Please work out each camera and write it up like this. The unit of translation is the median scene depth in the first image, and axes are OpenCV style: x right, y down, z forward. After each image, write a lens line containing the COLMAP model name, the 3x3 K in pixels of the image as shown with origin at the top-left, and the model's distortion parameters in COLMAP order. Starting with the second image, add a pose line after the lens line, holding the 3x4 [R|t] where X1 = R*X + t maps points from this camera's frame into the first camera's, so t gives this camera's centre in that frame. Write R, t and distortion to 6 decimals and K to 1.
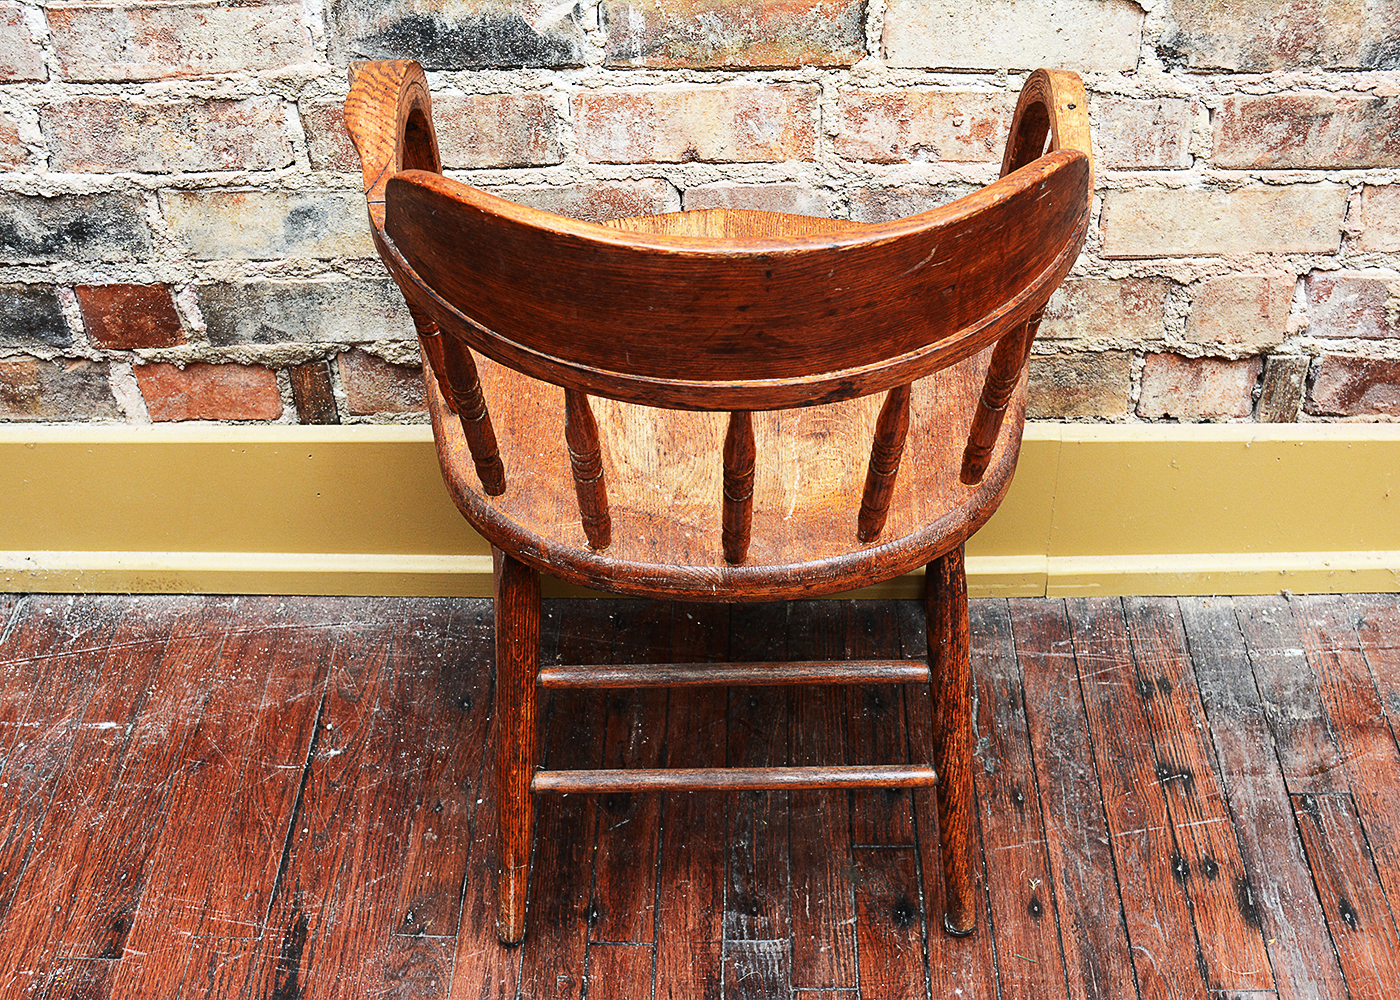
lens RADIAL K [[1882.1, 0, 700.0], [0, 1882.1, 500.0], [0, 0, 1]] dist [-0.038061, 0.015995]
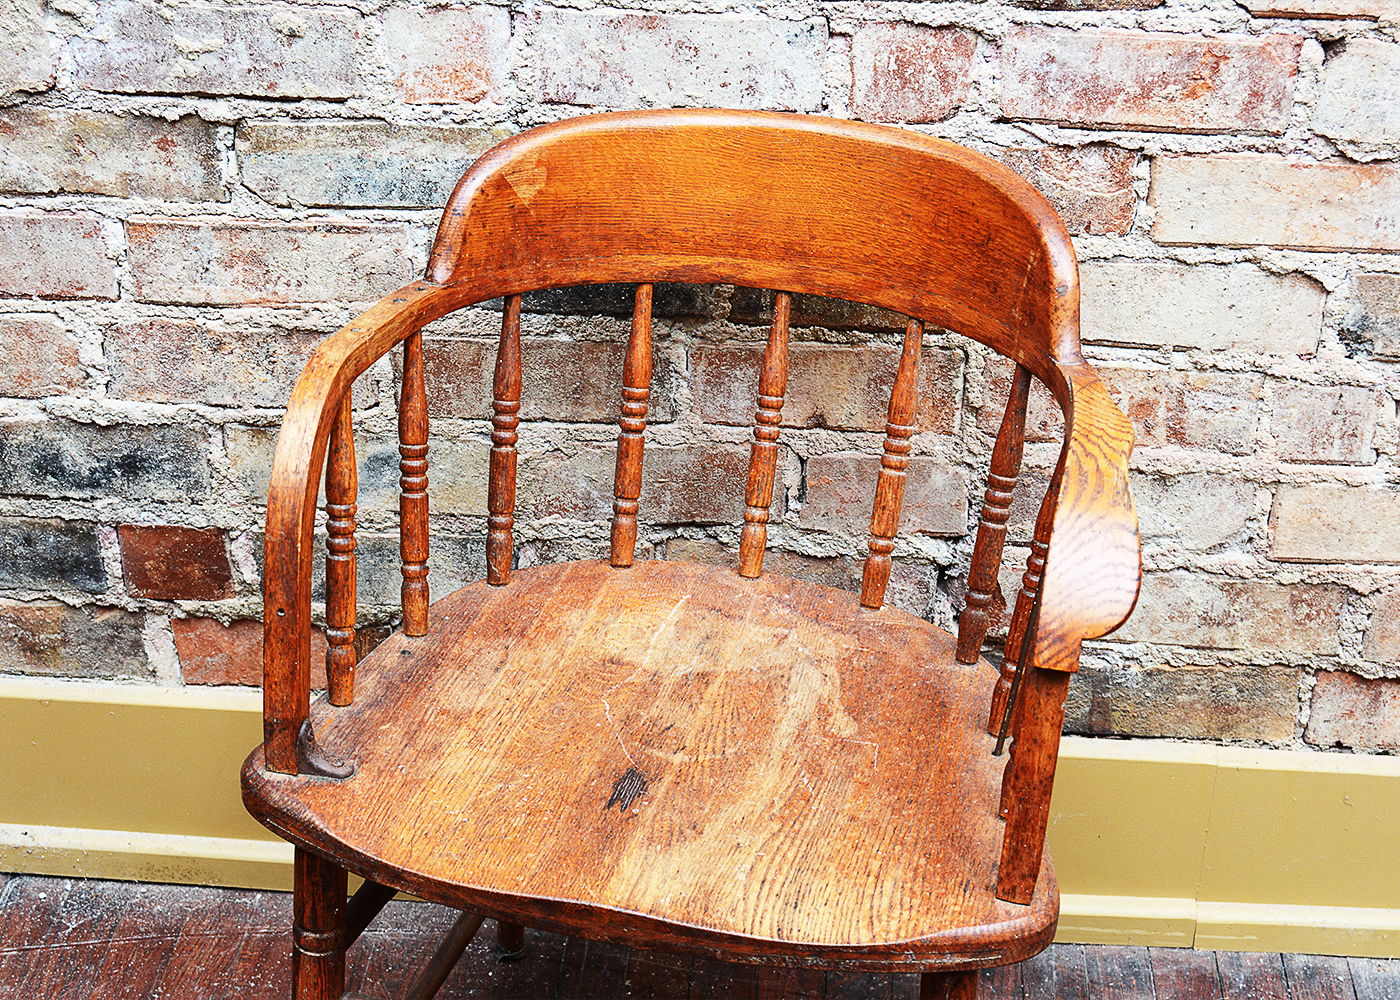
lens RADIAL K [[2288.7, 0, 700.0], [0, 2288.7, 500.0], [0, 0, 1]] dist [-0.012276, 0.025894]
pose [[0.998166, 0.055964, -0.023065, -0.033056], [-0.058840, 0.986522, -0.152684, 0.025176], [0.014210, 0.153761, 0.988006, -0.080493]]
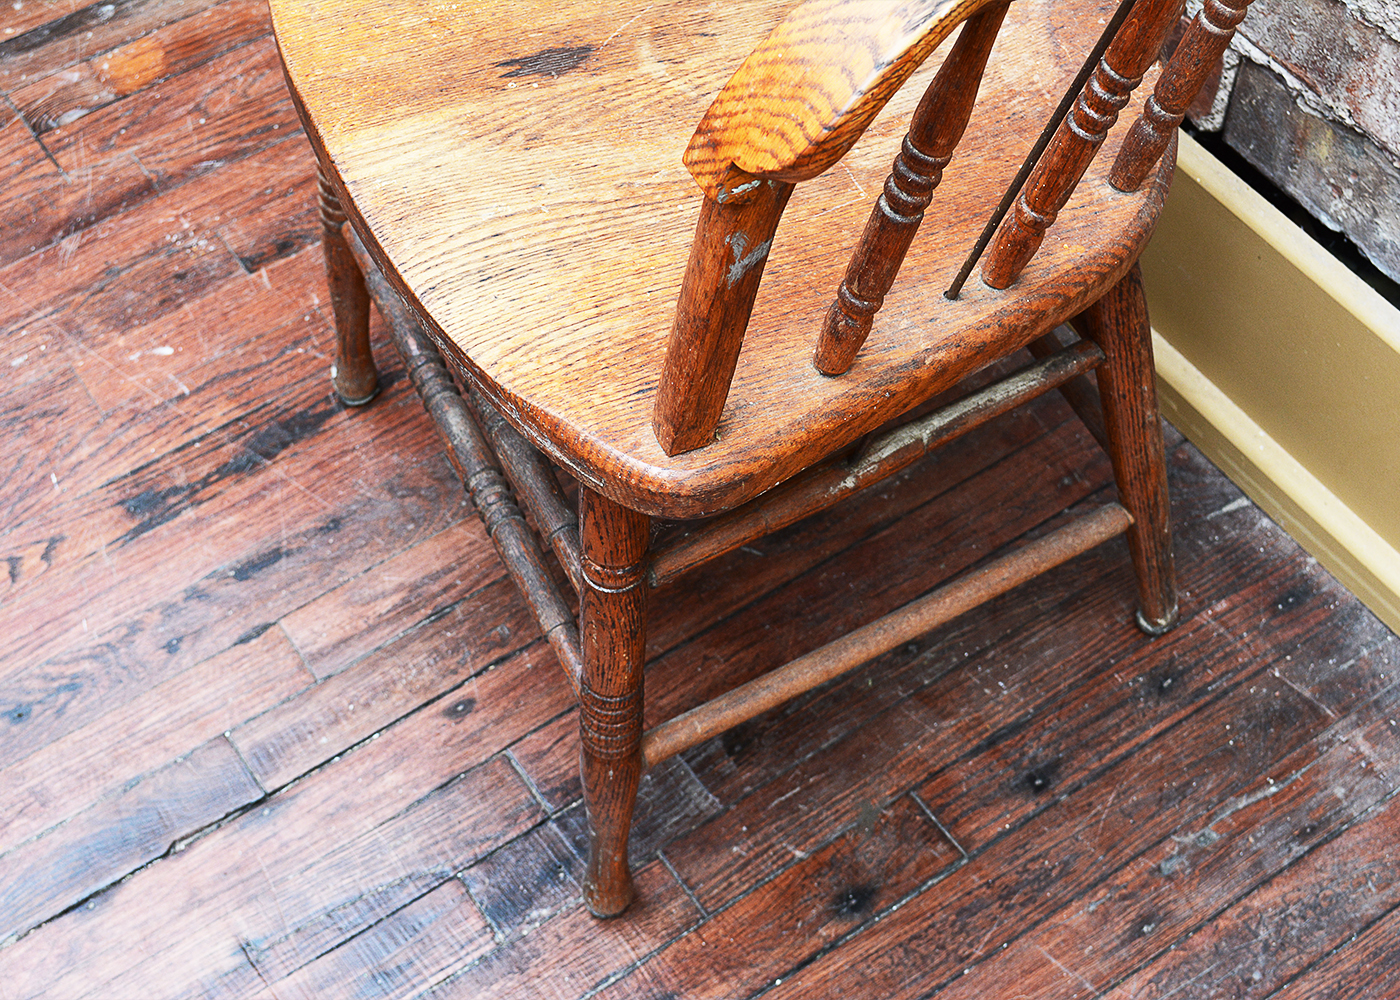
lens RADIAL K [[2280.2, 0, 700.0], [0, 2280.2, 500.0], [0, 0, 1]] dist [-0.026654, 0.088668]
pose [[0.579573, 0.649353, -0.492378, 0.377063], [-0.502833, 0.760429, 0.410982, -0.202866], [0.641291, 0.009389, 0.767240, 0.298204]]
